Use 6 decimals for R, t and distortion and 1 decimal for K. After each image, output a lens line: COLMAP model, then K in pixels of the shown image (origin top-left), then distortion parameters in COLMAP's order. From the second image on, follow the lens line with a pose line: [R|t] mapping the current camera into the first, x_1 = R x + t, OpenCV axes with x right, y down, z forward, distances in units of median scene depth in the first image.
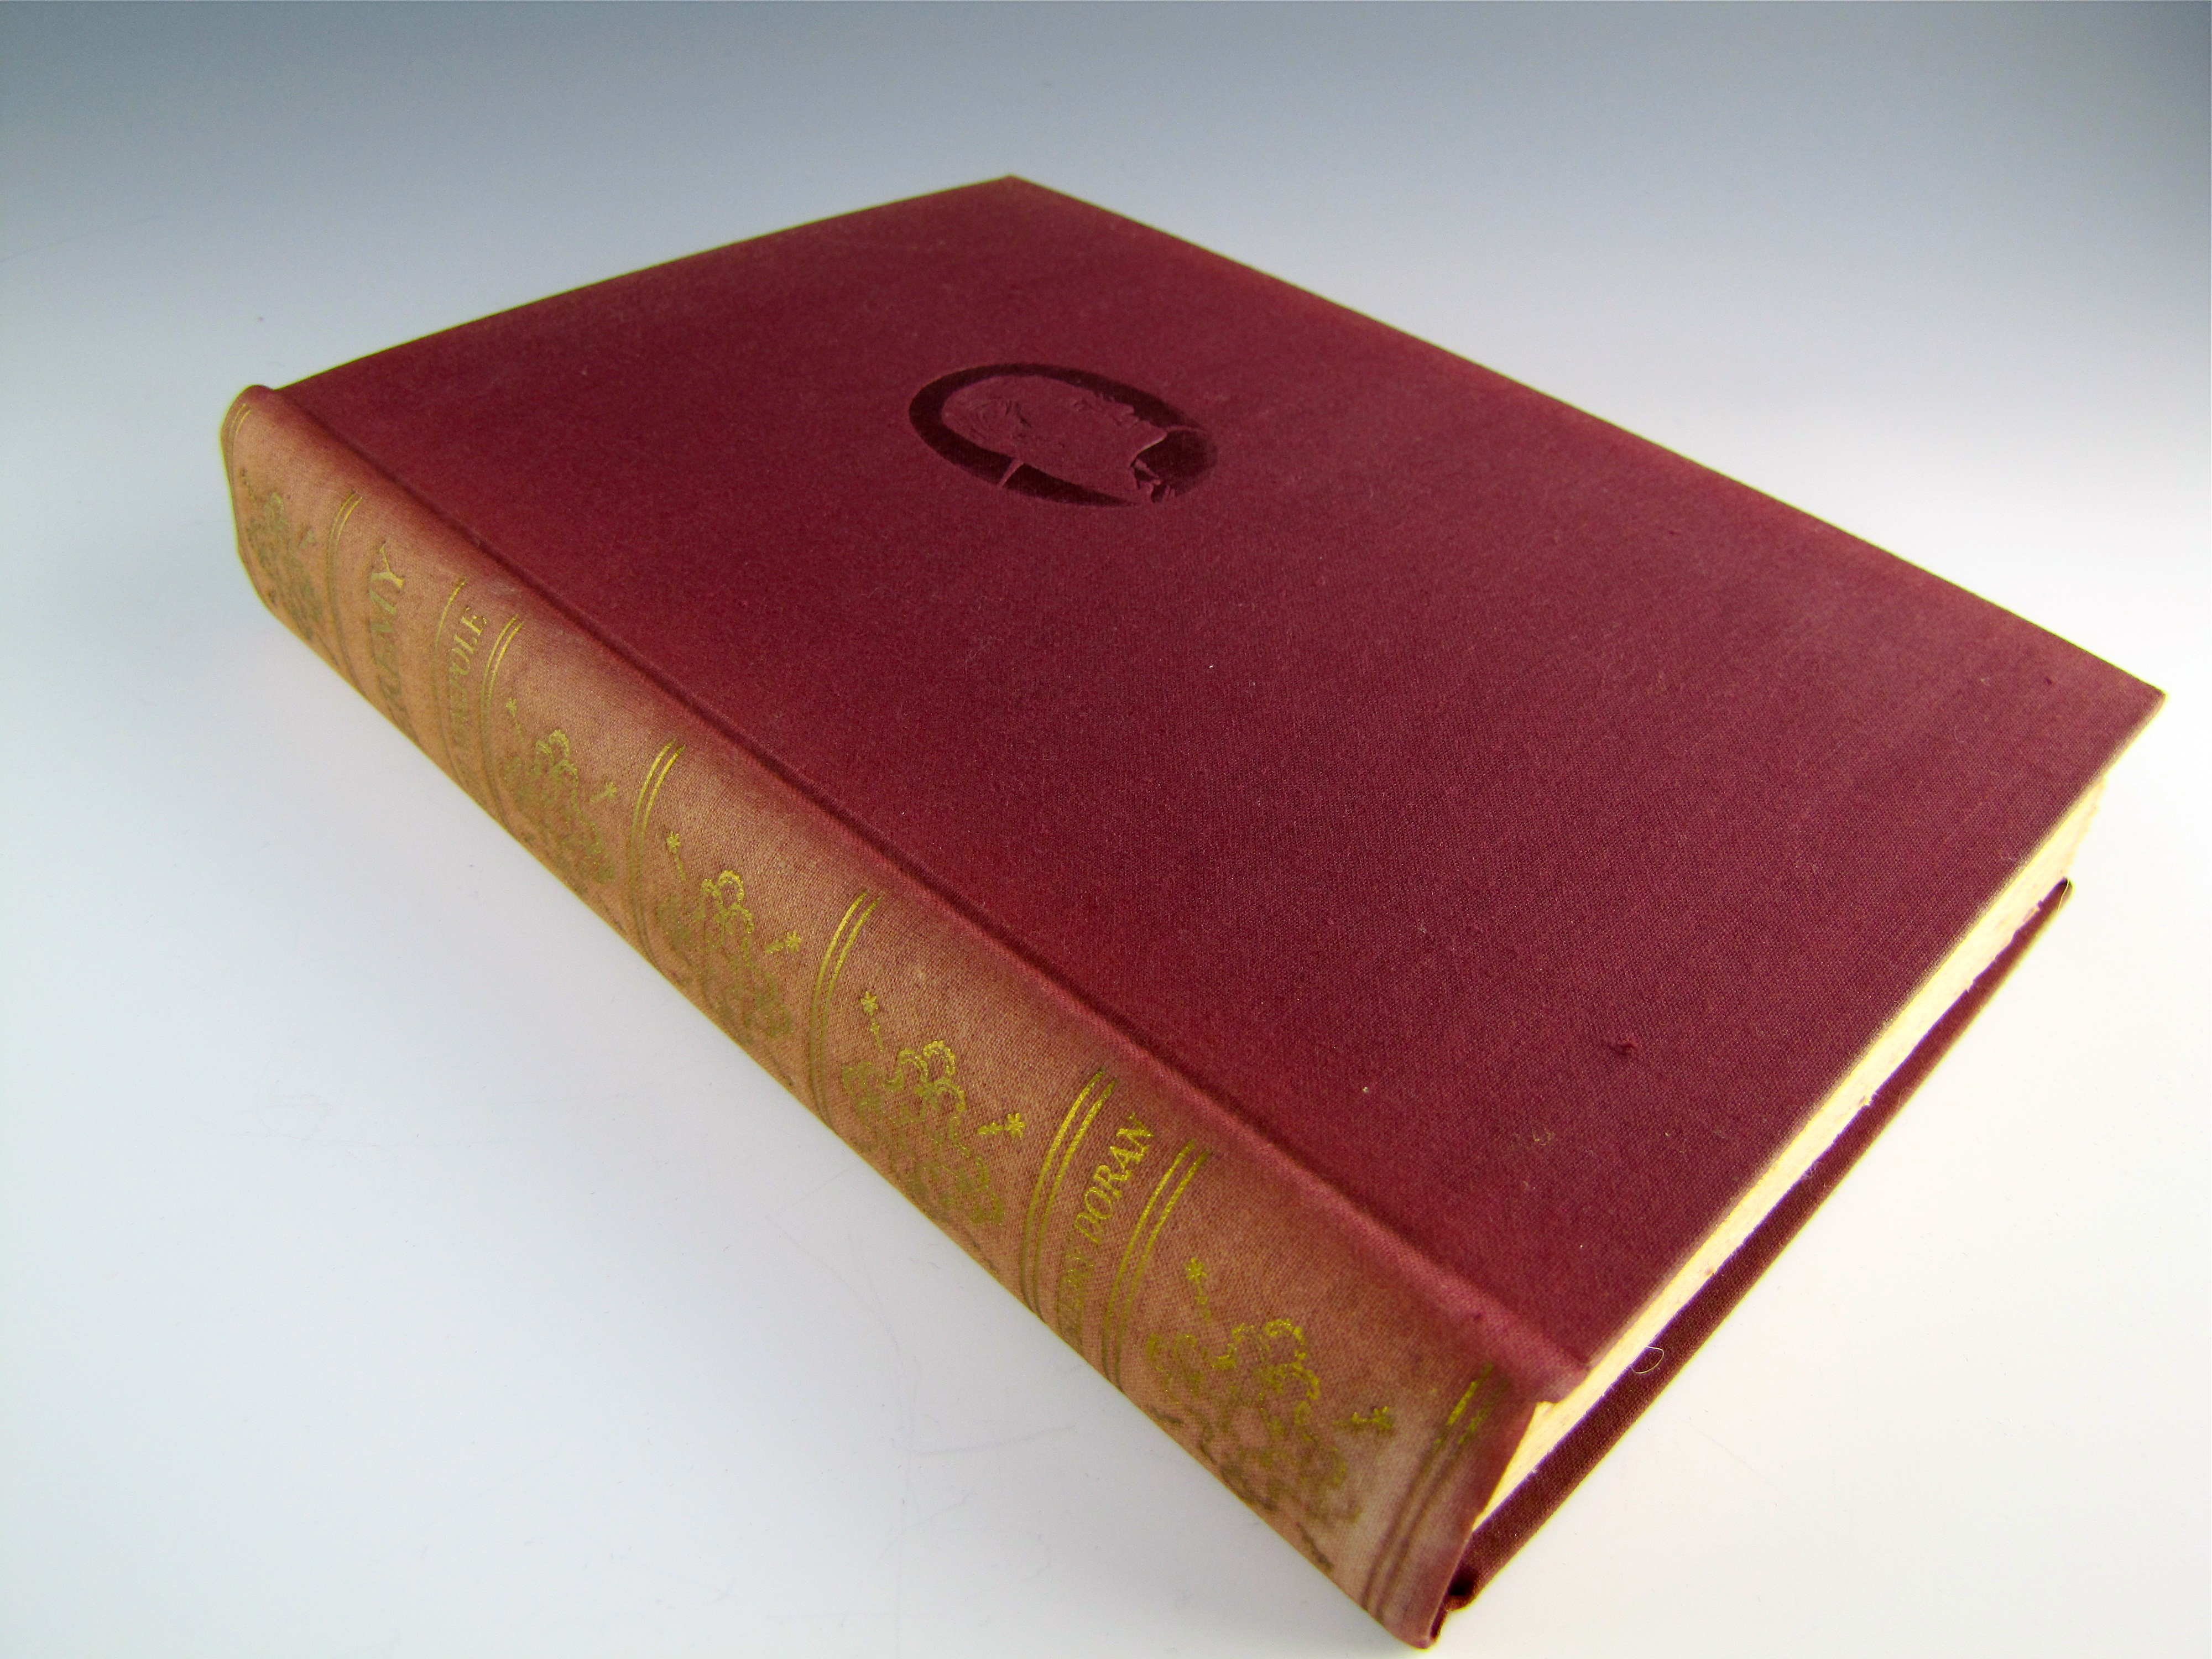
lens RADIAL K [[1720.8, 0, 1106.0], [0, 1720.8, 829.5], [0, 0, 1]] dist [-0.175716, 0.100602]
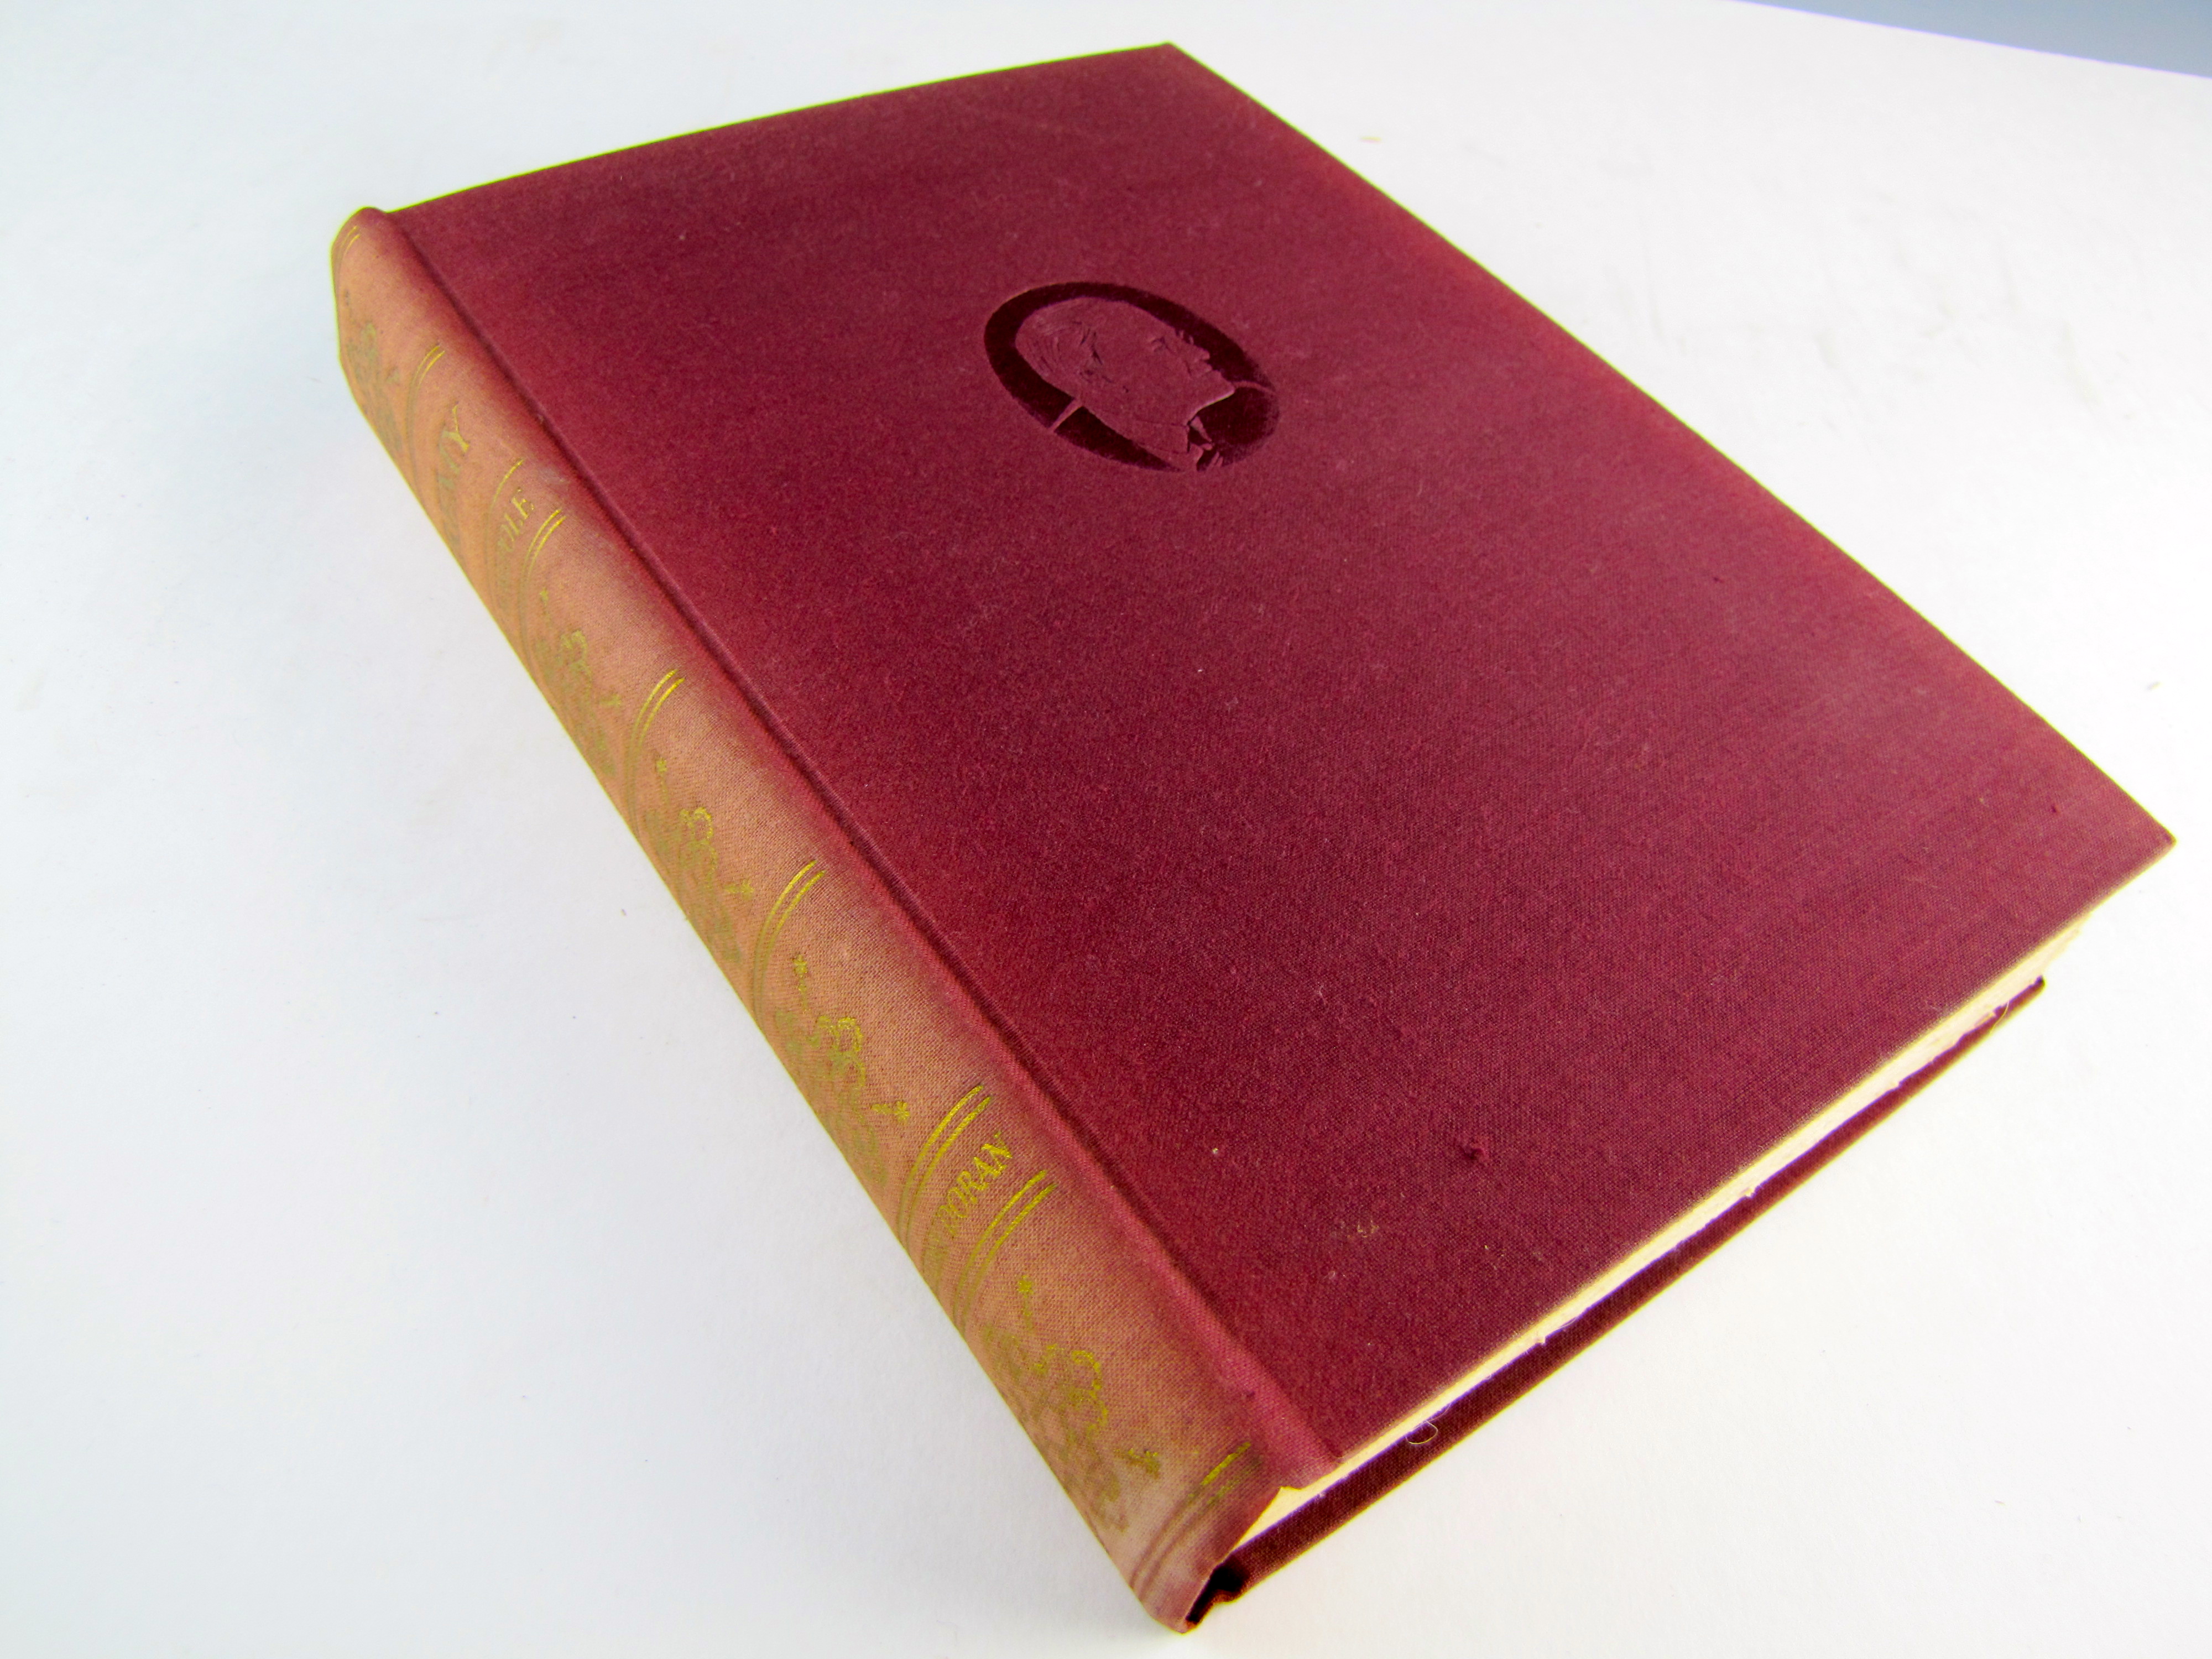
lens RADIAL K [[1720.8, 0, 1106.0], [0, 1720.8, 829.5], [0, 0, 1]] dist [-0.175716, 0.100602]
pose [[0.982547, 0.171893, -0.071088, 0.102624], [-0.159650, 0.975410, 0.151946, -0.160564], [0.095458, -0.137945, 0.985829, -0.032103]]
